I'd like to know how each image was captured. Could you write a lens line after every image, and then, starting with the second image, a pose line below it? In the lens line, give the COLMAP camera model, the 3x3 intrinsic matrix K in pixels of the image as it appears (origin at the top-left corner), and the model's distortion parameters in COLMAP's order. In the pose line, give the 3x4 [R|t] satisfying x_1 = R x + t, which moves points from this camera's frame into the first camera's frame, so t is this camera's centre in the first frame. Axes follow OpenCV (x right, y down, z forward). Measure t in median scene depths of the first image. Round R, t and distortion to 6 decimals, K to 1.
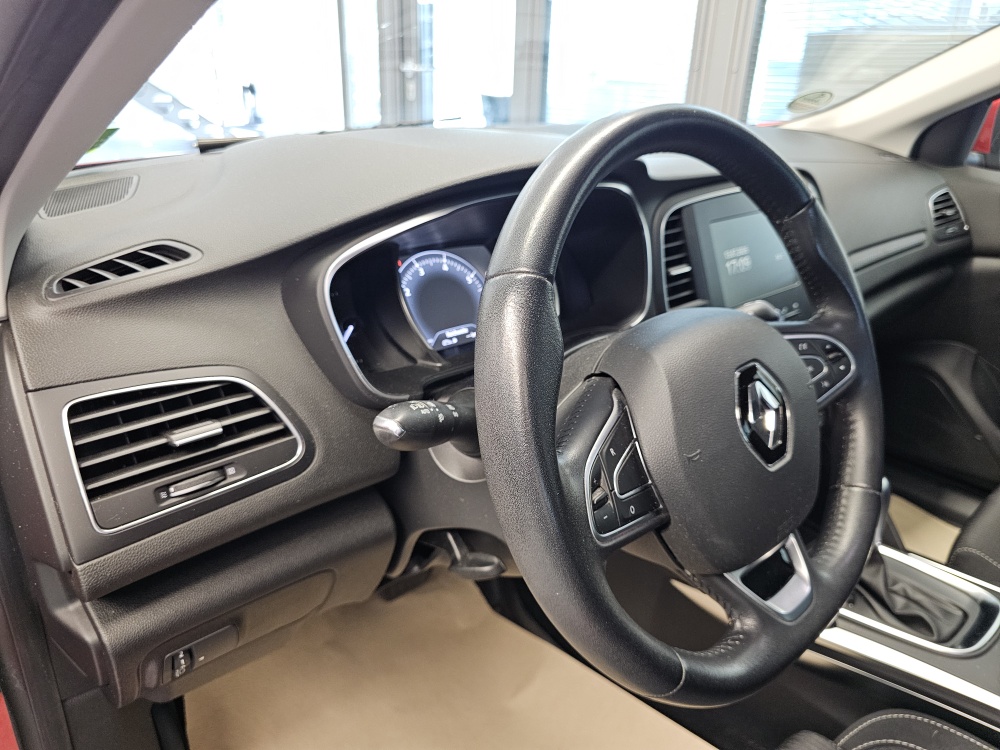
lens RADIAL K [[686.2, 0, 500.0], [0, 686.2, 375.0], [0, 0, 1]] dist [0.028664, -0.045341]
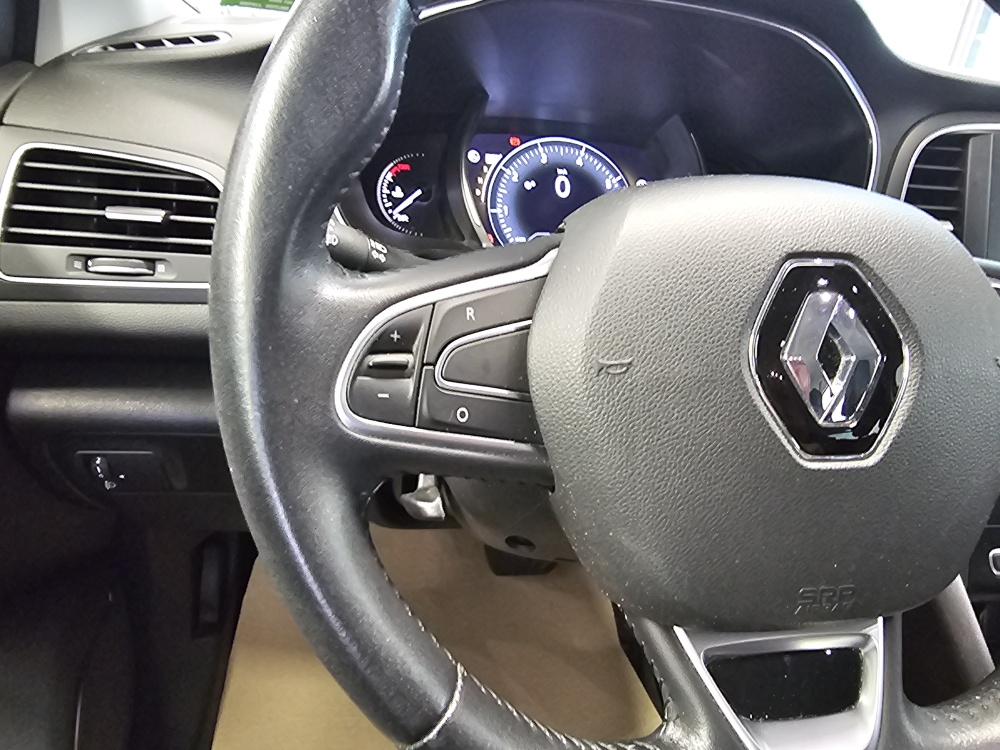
lens RADIAL K [[683.1, 0, 500.0], [0, 683.1, 375.0], [0, 0, 1]] dist [-0.005352, -0.003510]
pose [[0.851118, 0.265265, -0.453026, 0.360254], [-0.285110, 0.958158, 0.025392, 0.109694], [0.440806, 0.107551, 0.891136, 0.397164]]
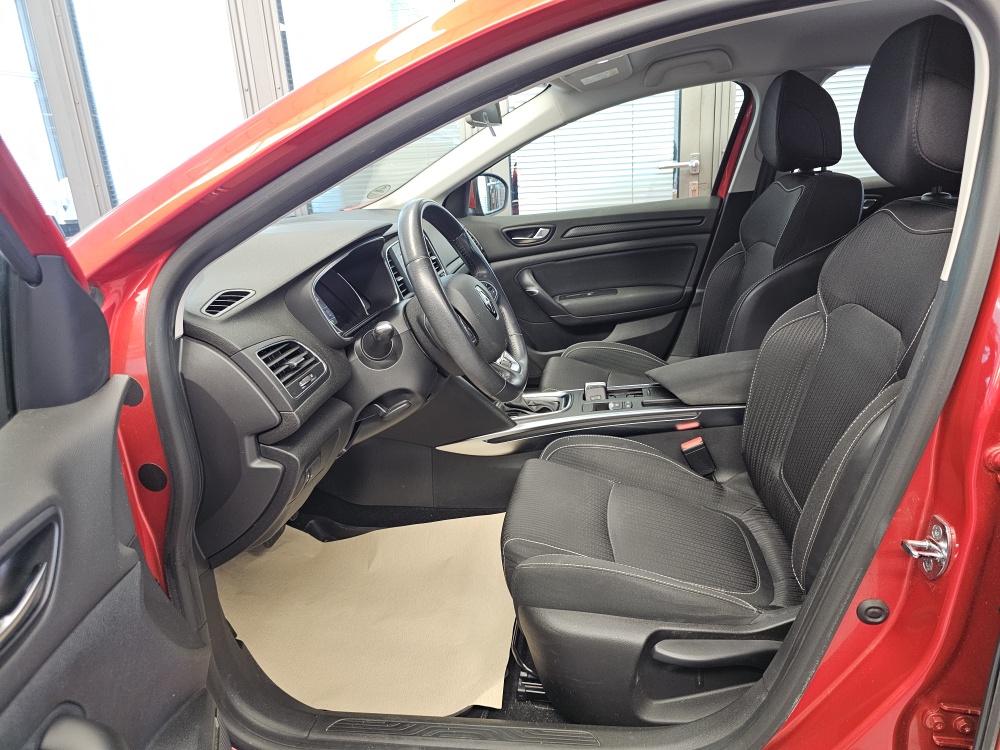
lens RADIAL K [[686.2, 0, 500.0], [0, 686.2, 375.0], [0, 0, 1]] dist [0.028664, -0.045341]
pose [[0.753450, -0.271827, 0.598684, -1.141880], [0.341766, 0.939779, -0.003418, 0.319688], [-0.561701, 0.207185, 0.800978, -1.012518]]
